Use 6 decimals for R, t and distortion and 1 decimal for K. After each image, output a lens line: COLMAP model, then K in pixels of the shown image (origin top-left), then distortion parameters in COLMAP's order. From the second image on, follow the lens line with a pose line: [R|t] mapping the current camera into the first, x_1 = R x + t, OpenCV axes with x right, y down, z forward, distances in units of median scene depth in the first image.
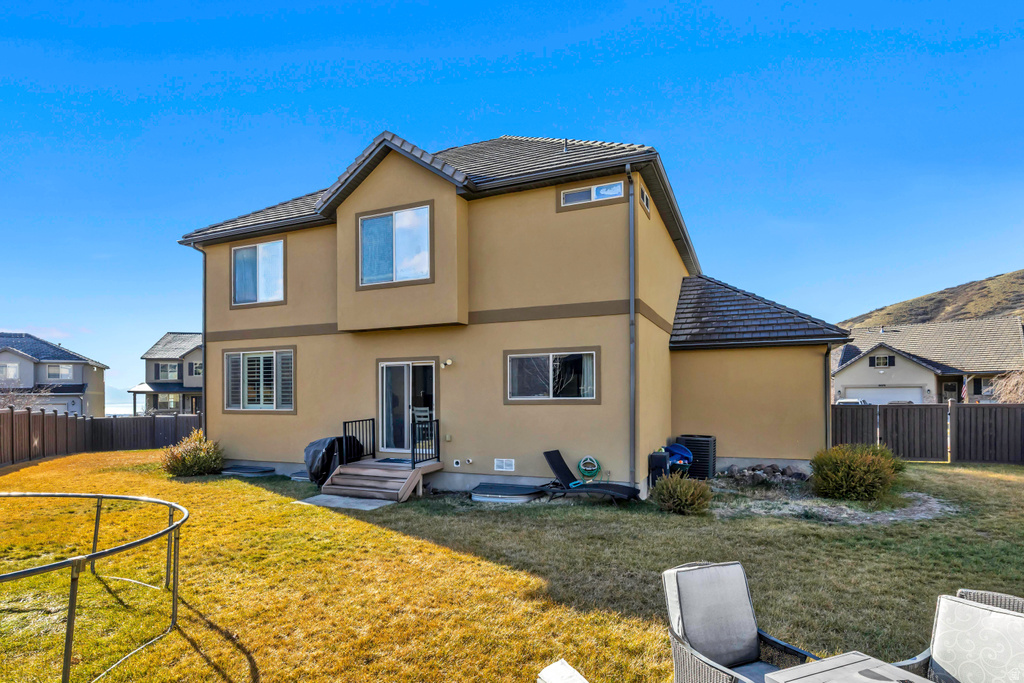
lens RADIAL K [[554.1, 0, 512.0], [0, 554.1, 341.5], [0, 0, 1]] dist [-0.000976, -0.000514]
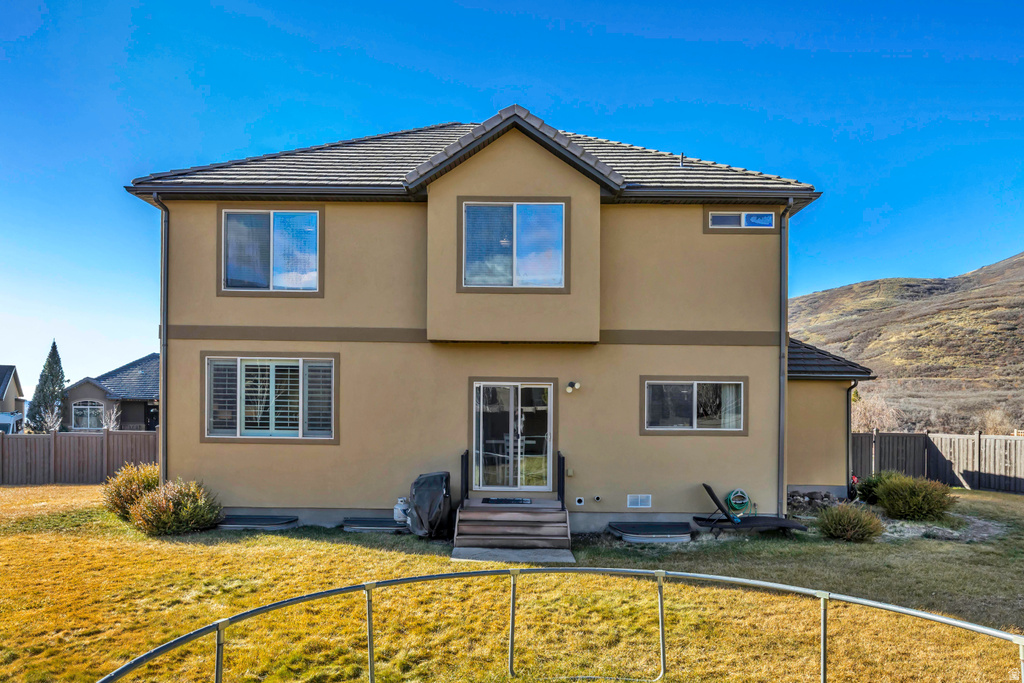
lens RADIAL K [[626.0, 0, 512.0], [0, 626.0, 353.1], [0, 0, 1]] dist [-0.006015, -0.001230]
pose [[0.912687, 0.056802, 0.404693, -0.590188], [-0.058278, 0.998263, -0.008681, 0.000438], [-0.404483, -0.015662, 0.914411, 0.136587]]
